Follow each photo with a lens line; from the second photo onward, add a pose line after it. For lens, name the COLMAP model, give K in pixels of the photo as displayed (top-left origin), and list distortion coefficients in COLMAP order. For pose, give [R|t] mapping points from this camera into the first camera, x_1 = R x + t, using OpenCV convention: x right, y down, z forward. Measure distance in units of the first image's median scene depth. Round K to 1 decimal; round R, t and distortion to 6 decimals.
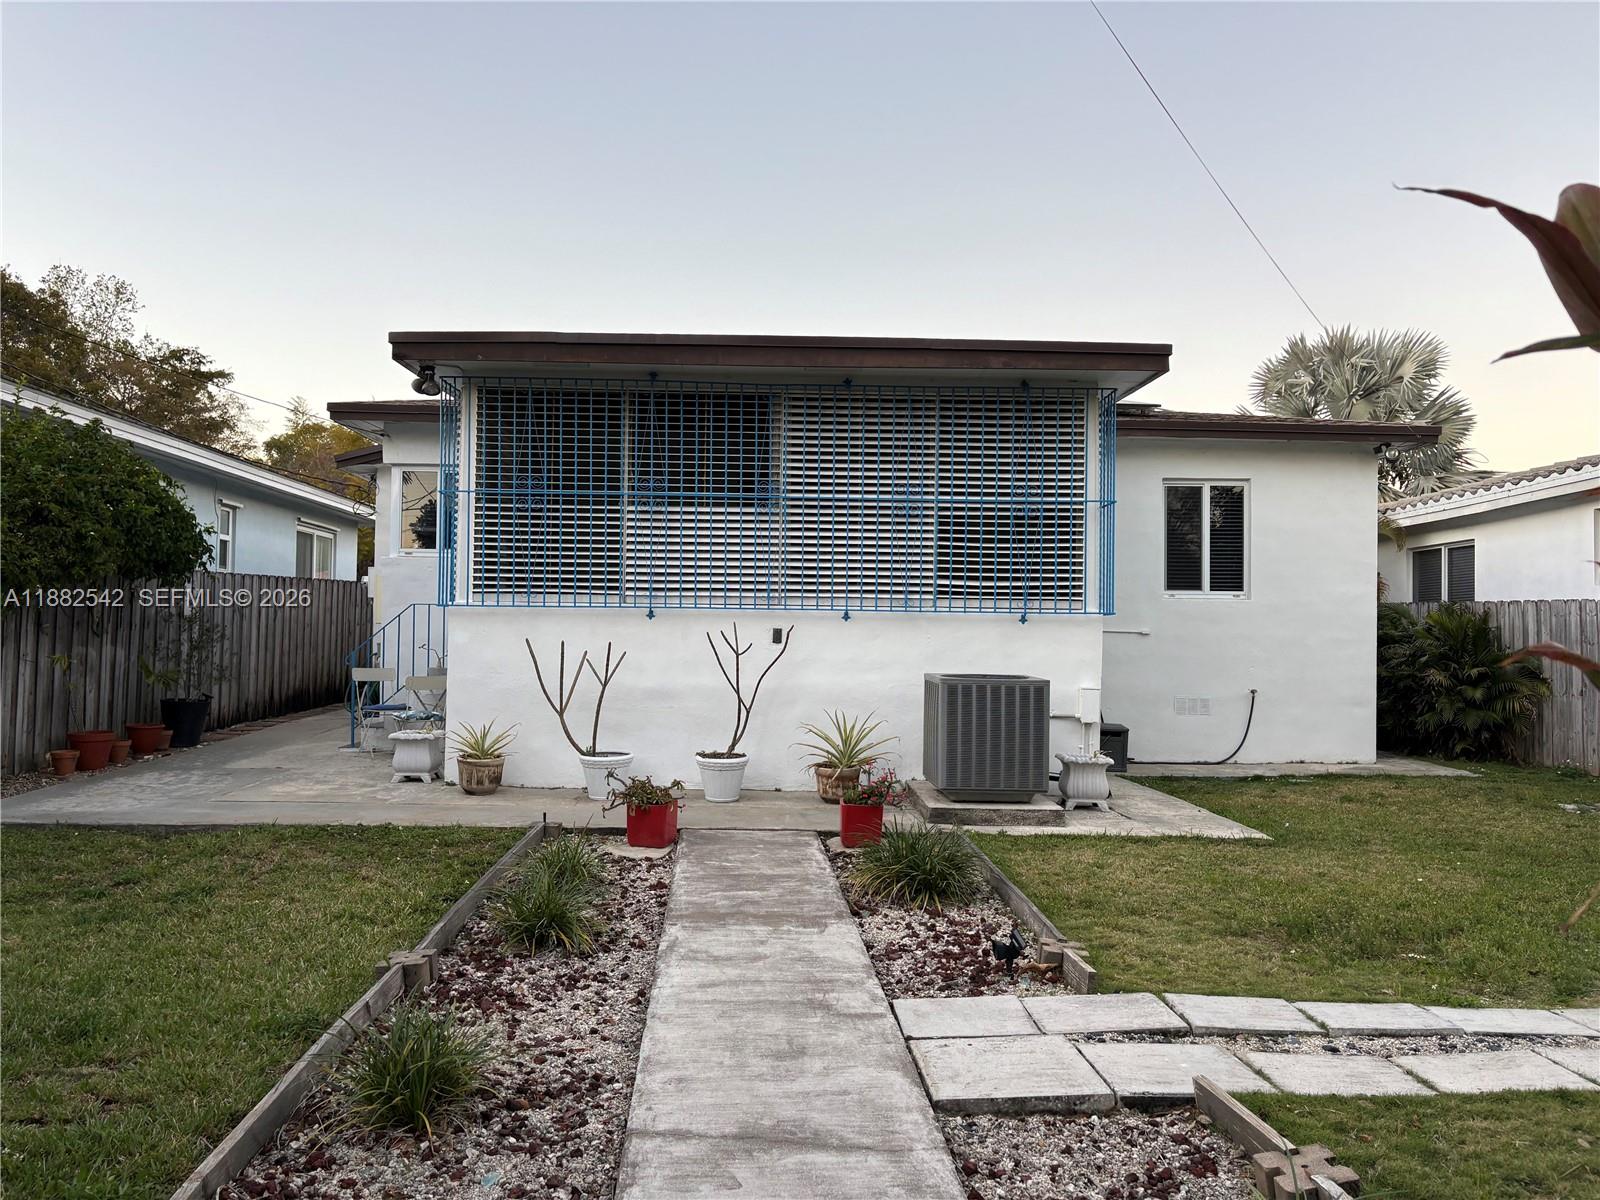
lens RADIAL K [[1208.5, 0, 791.9], [0, 1208.5, 602.5], [0, 0, 1]] dist [0.055698, -0.064552]
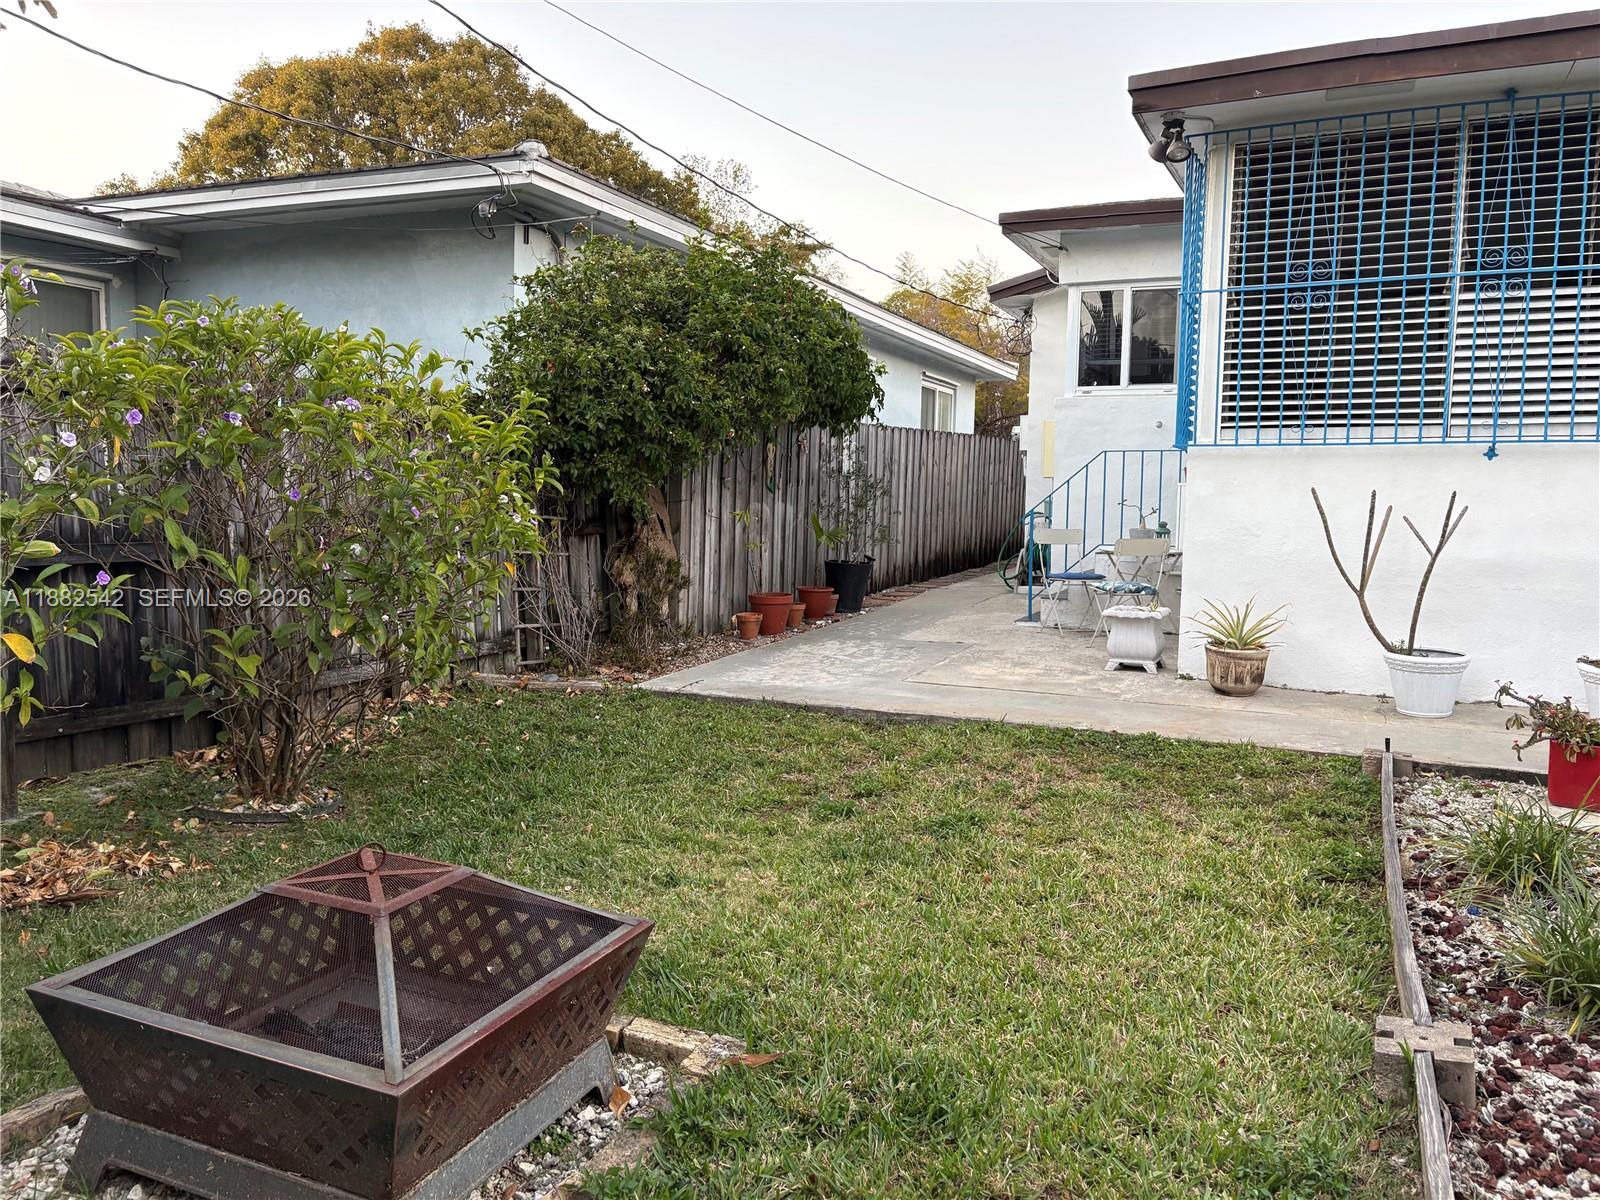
lens RADIAL K [[1182.9, 0, 800.0], [0, 1182.9, 600.0], [0, 0, 1]] dist [0.082172, -0.053412]
pose [[0.904795, 0.034870, -0.424417, -0.179396], [0.011146, 0.994361, 0.105458, 0.016371], [0.425701, -0.100148, 0.899305, 0.208757]]
